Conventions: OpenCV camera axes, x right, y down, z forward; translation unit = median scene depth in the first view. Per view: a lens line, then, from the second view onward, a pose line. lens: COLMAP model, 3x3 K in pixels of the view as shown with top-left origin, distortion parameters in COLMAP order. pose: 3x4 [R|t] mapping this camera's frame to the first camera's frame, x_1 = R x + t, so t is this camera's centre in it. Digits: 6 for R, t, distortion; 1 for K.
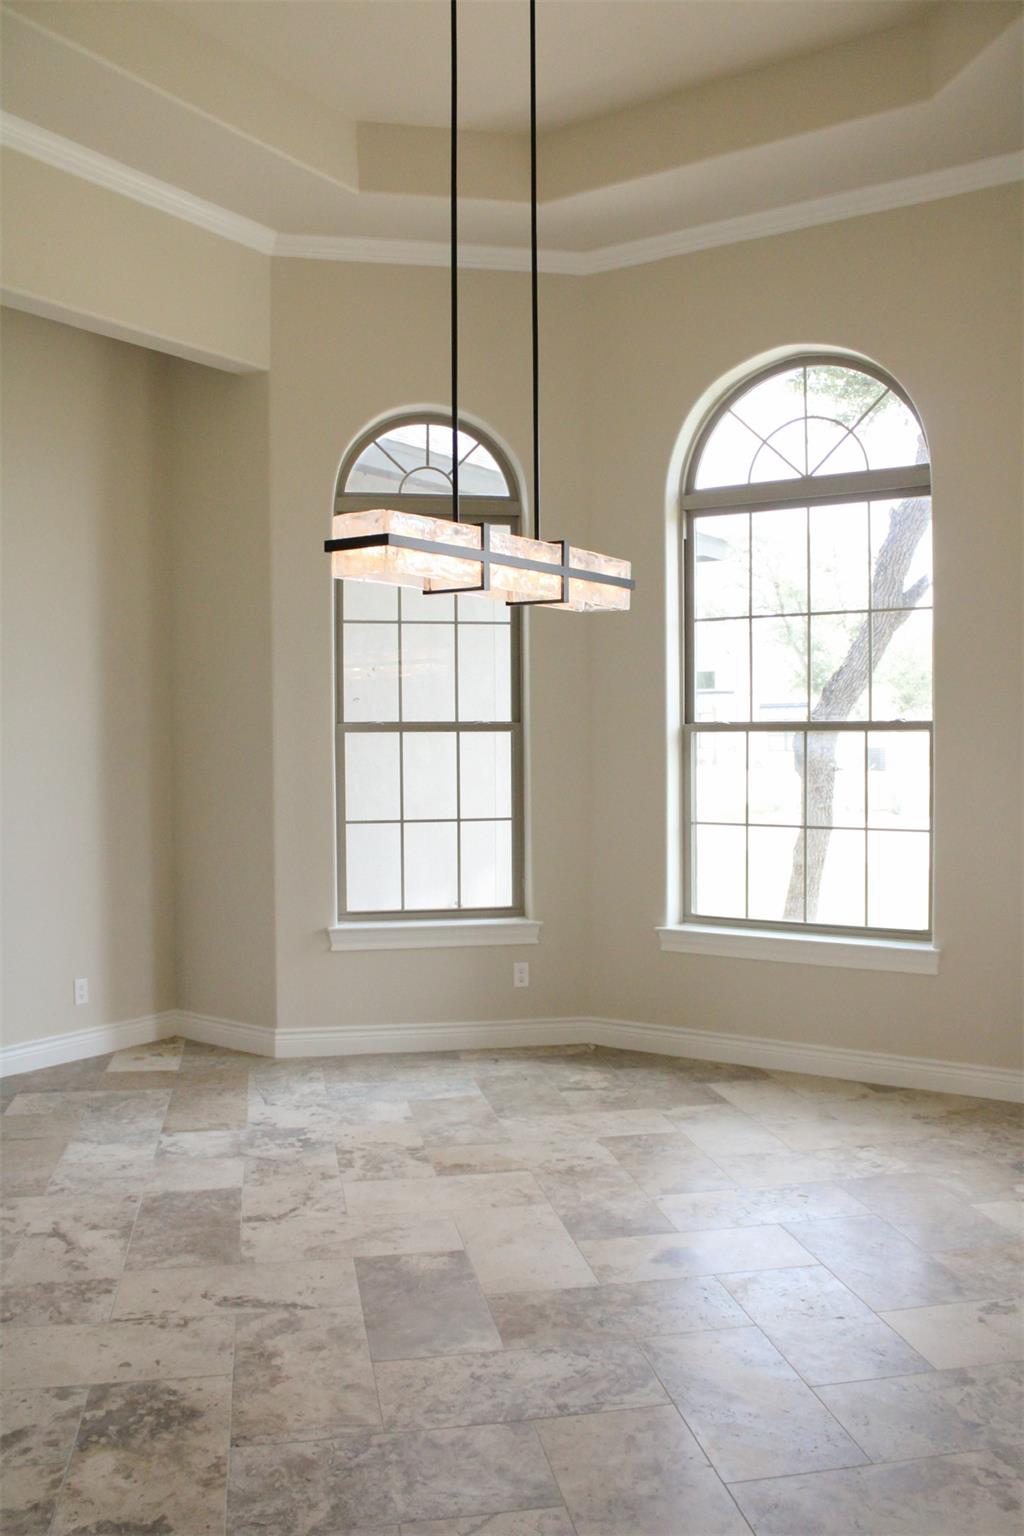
lens RADIAL K [[1305.8, 0, 512.0], [0, 1305.8, 768.0], [0, 0, 1]] dist [-0.134663, 0.003179]
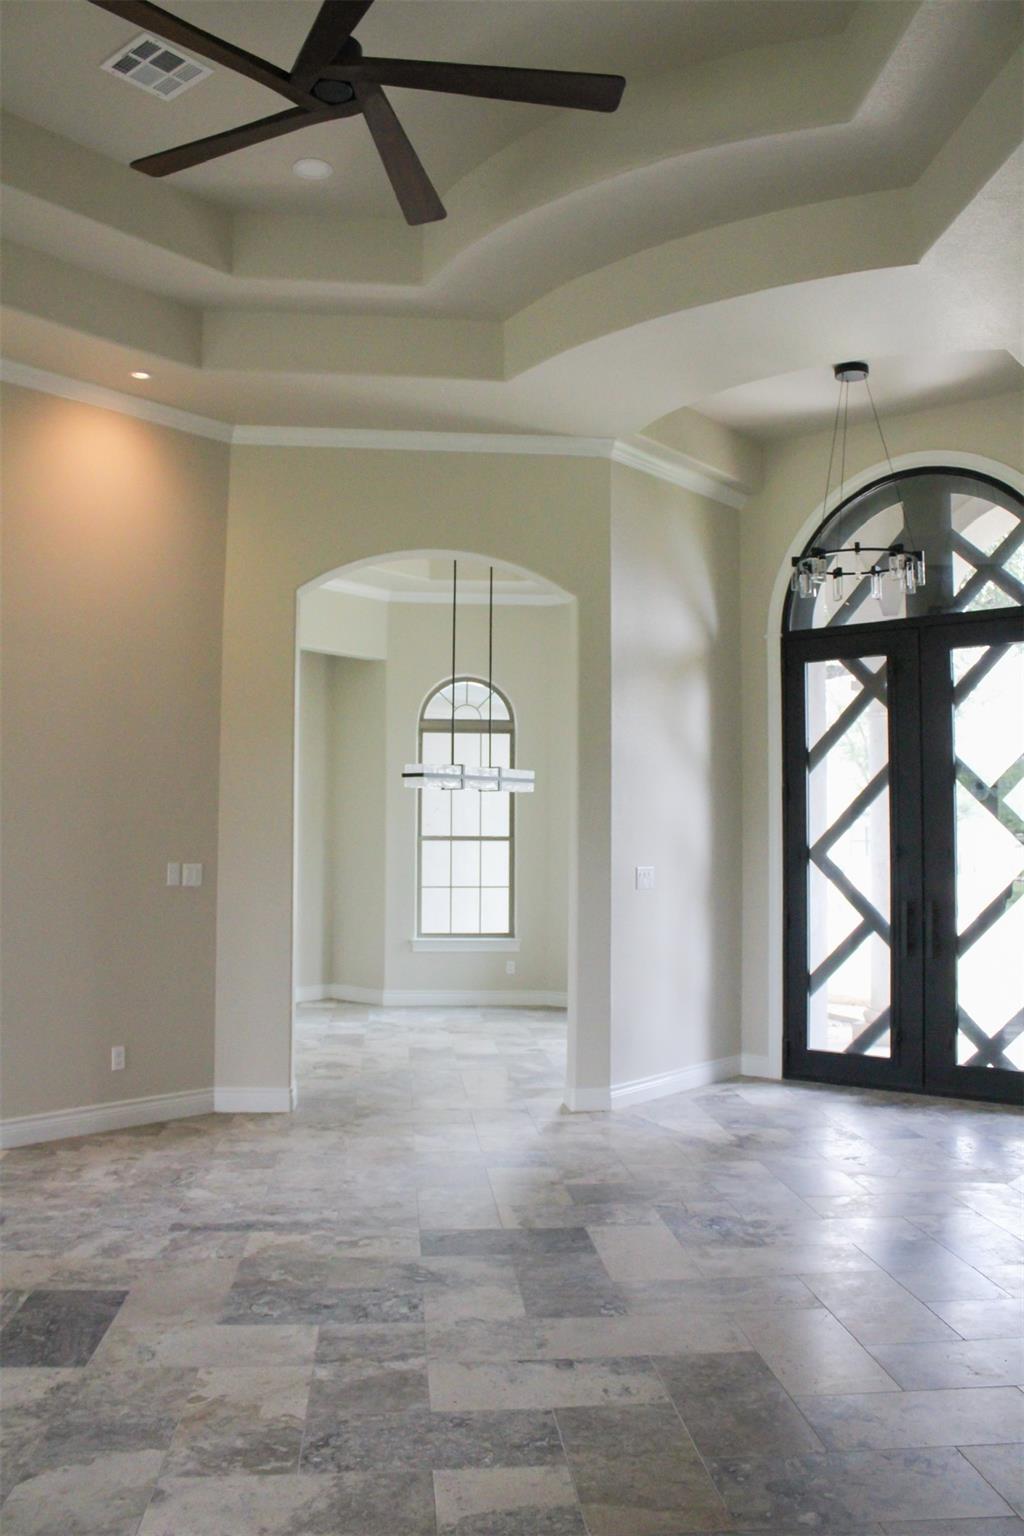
lens RADIAL K [[1305.8, 0, 512.0], [0, 1305.8, 768.0], [0, 0, 1]] dist [-0.134663, 0.003179]
pose [[0.995644, 0.008318, -0.092870, 0.187237], [-0.015537, 0.996888, -0.077285, 0.013189], [0.091938, 0.078392, 0.992674, -0.944089]]
